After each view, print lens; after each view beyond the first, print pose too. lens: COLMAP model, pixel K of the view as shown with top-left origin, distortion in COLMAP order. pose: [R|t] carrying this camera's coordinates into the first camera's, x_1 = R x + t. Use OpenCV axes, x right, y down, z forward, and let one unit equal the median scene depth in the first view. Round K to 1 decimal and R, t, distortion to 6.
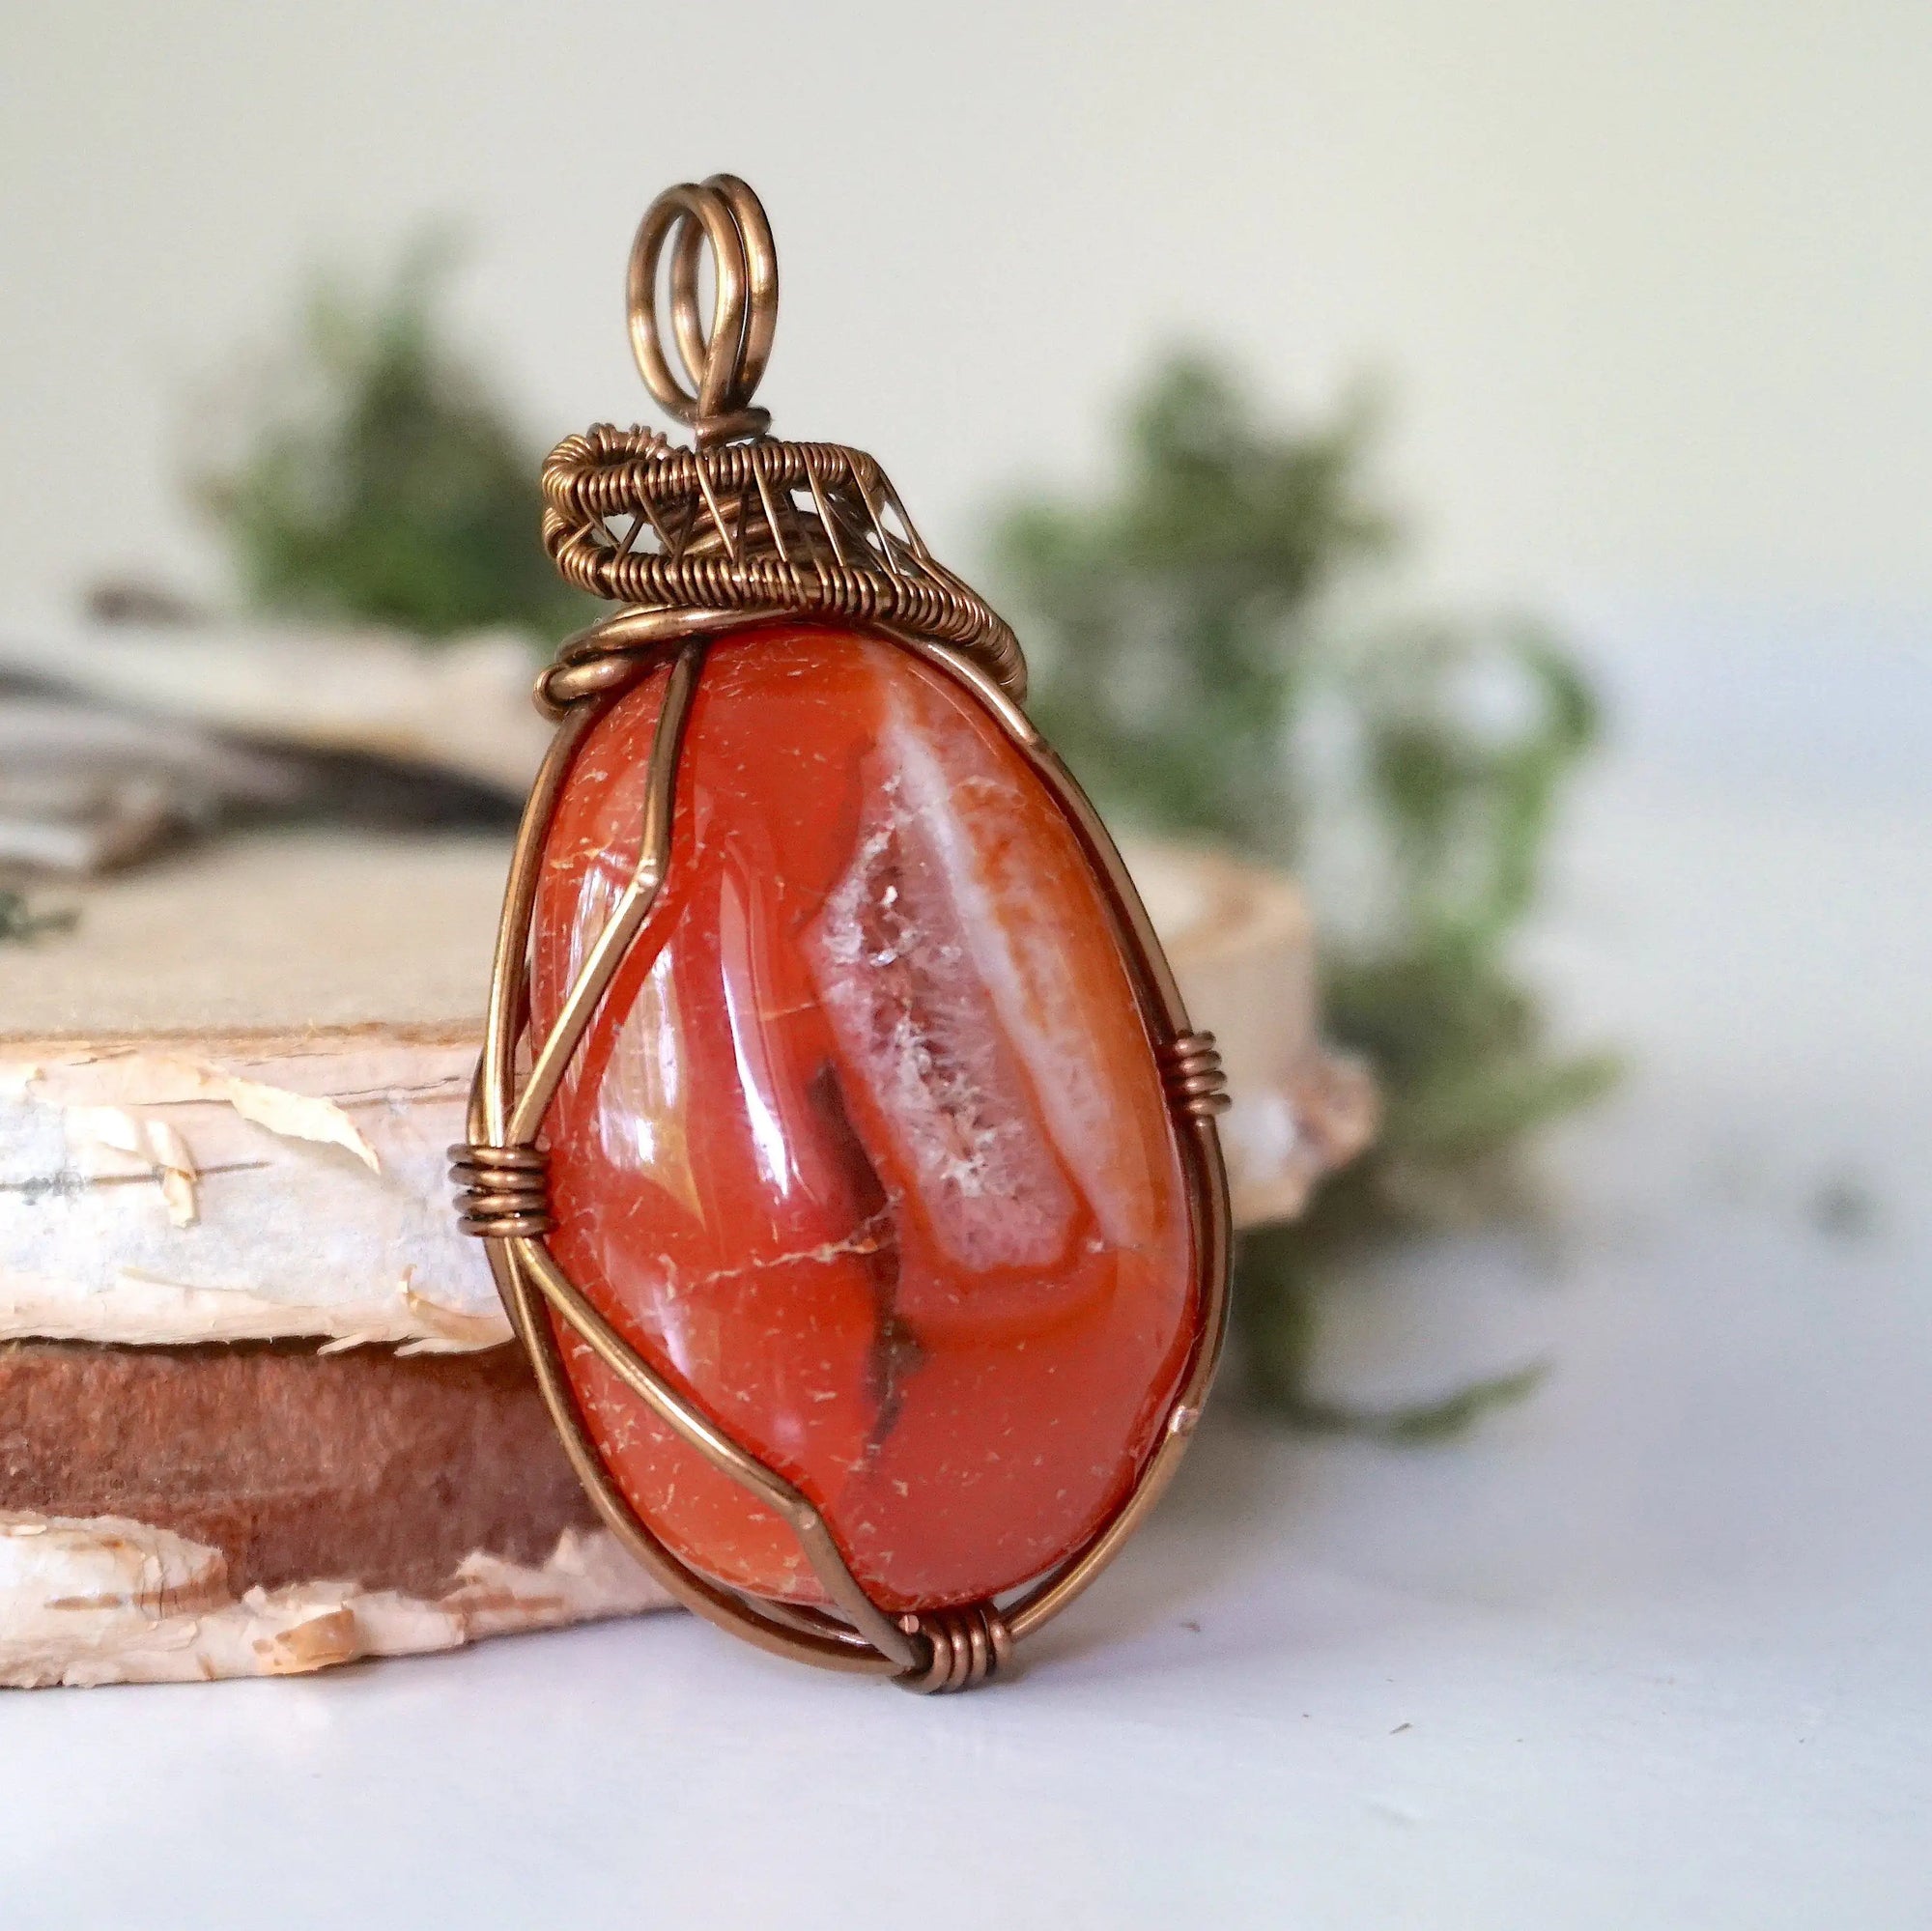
lens RADIAL K [[6358.2, 0, 964.3], [0, 6358.2, 820.2], [0, 0, 1]] dist [0.123804, 2.758269]
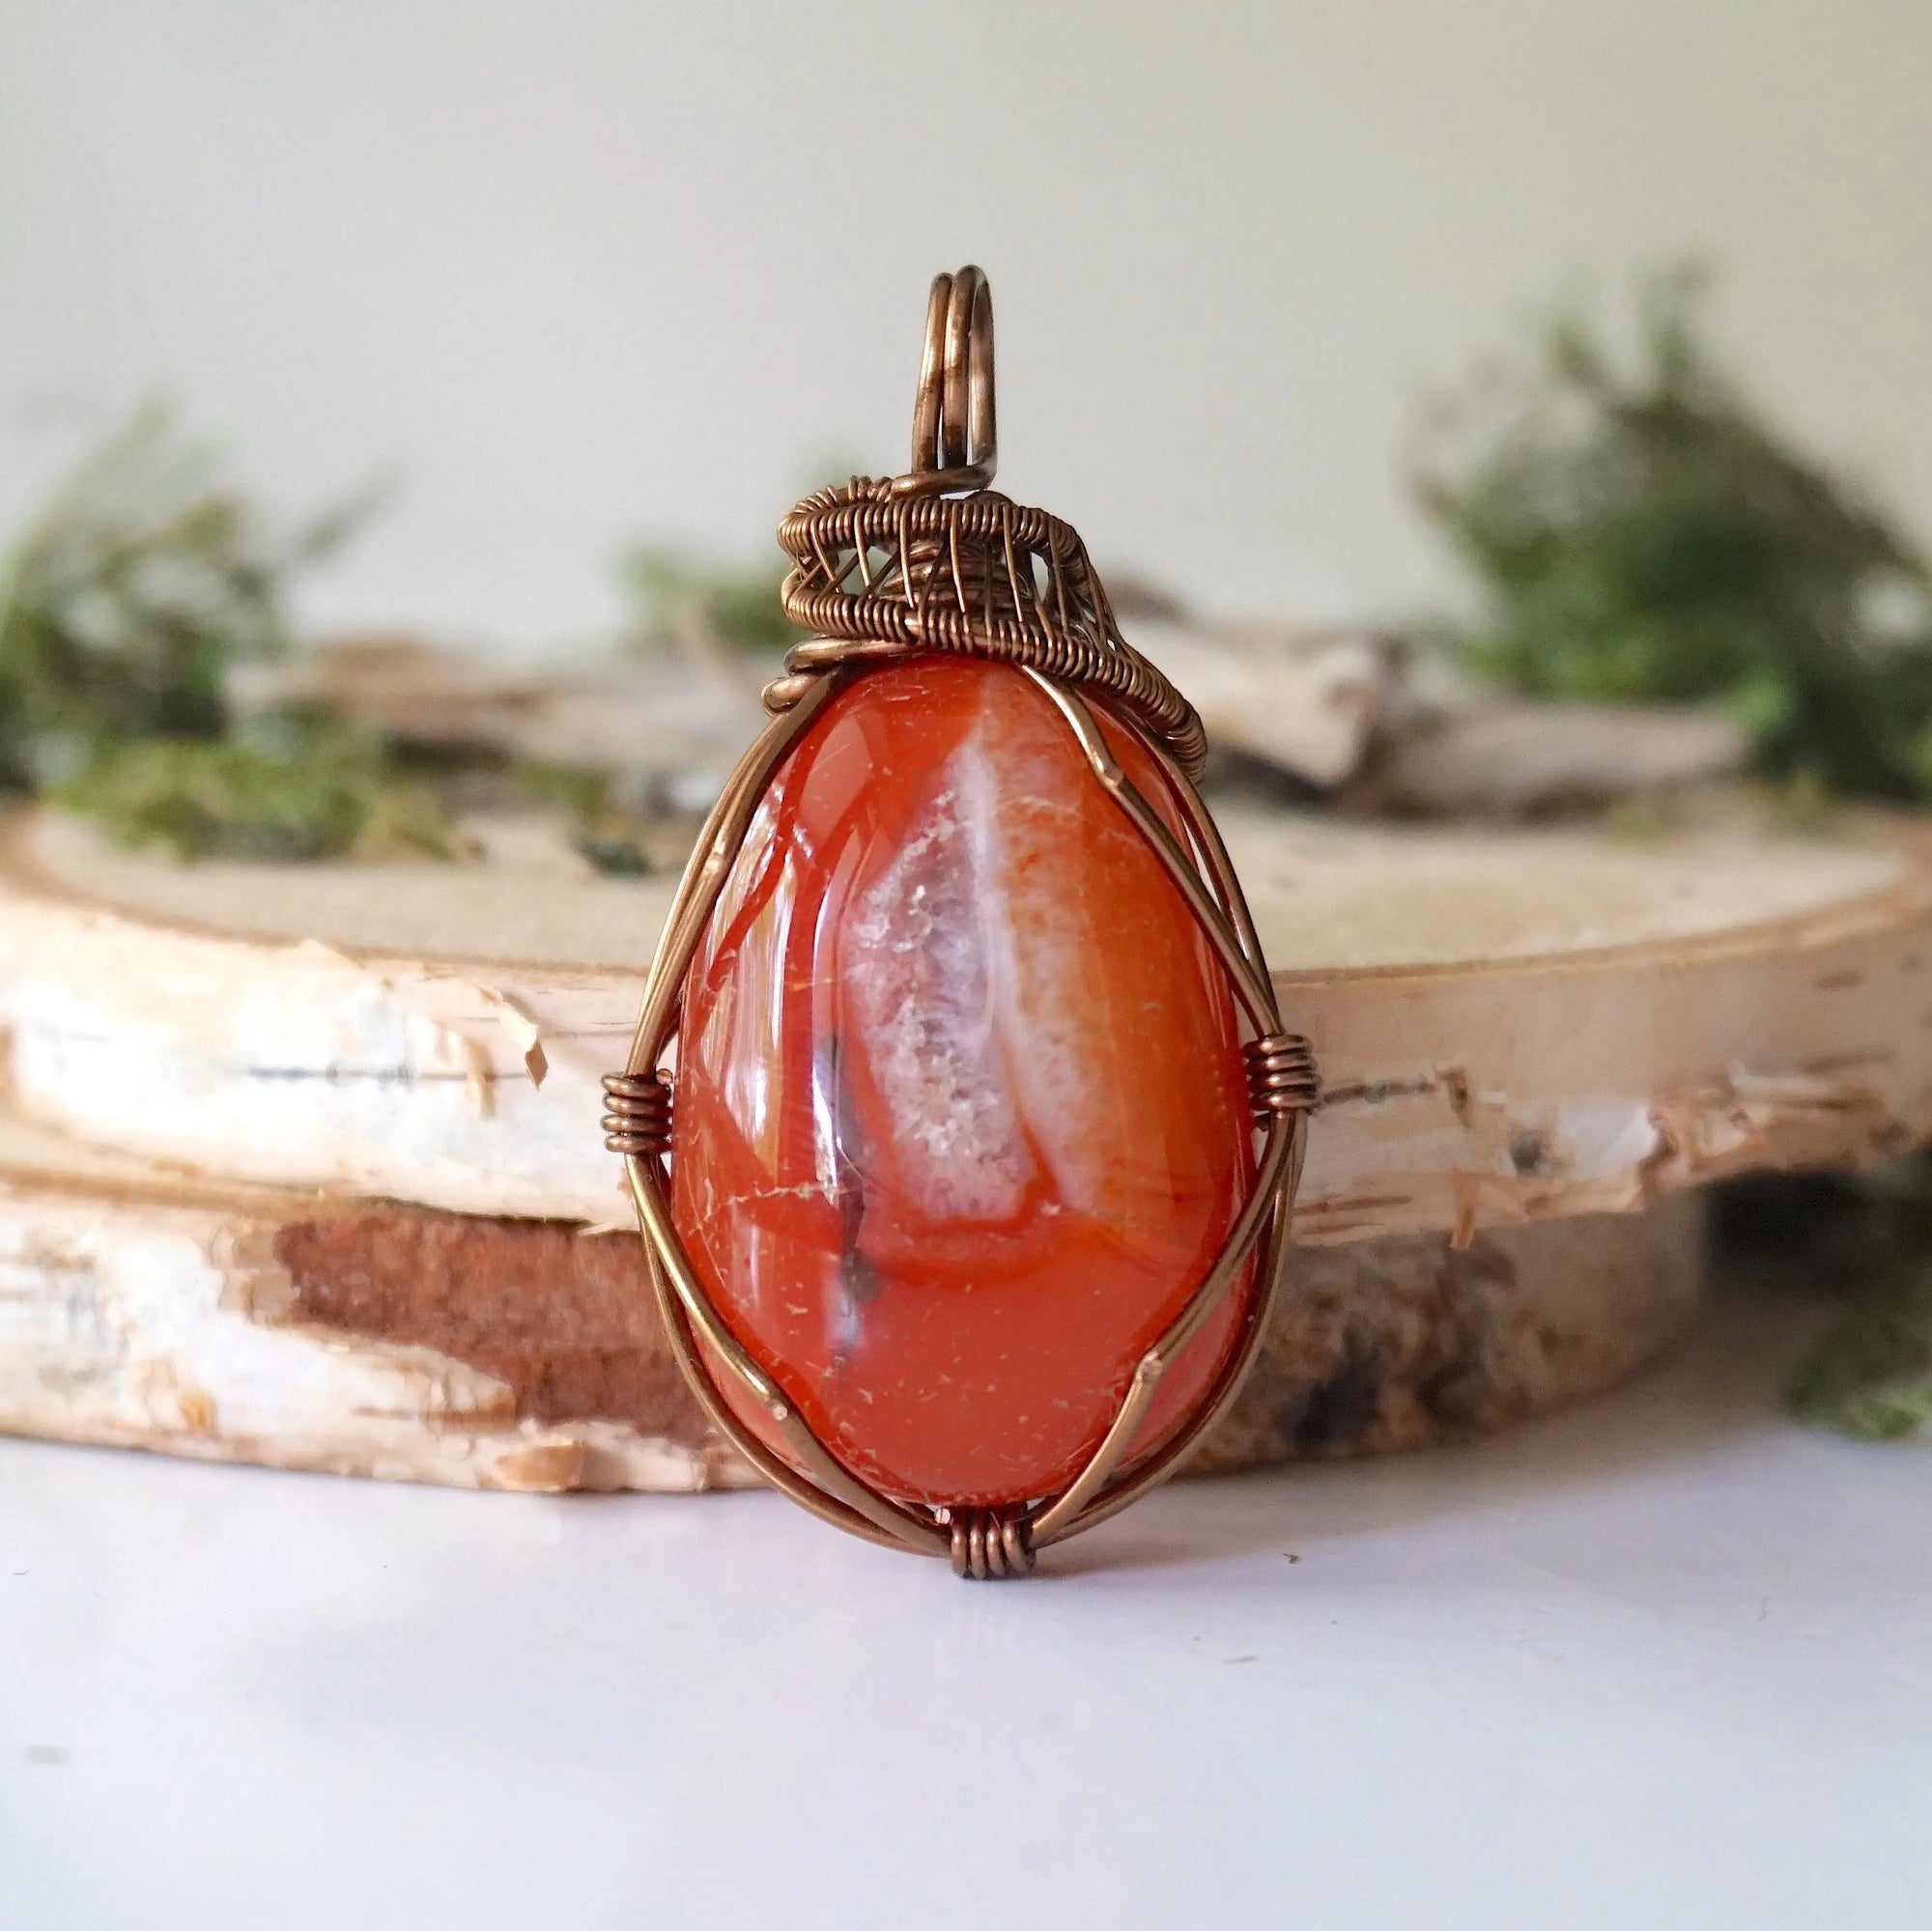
lens RADIAL K [[6358.2, 0, 964.3], [0, 6358.2, 820.2], [0, 0, 1]] dist [0.123804, 2.758269]
pose [[0.834701, 0.067268, -0.546580, 0.622156], [-0.055393, 0.997734, 0.038198, -0.045858], [0.547911, -0.001608, 0.836535, 0.025877]]
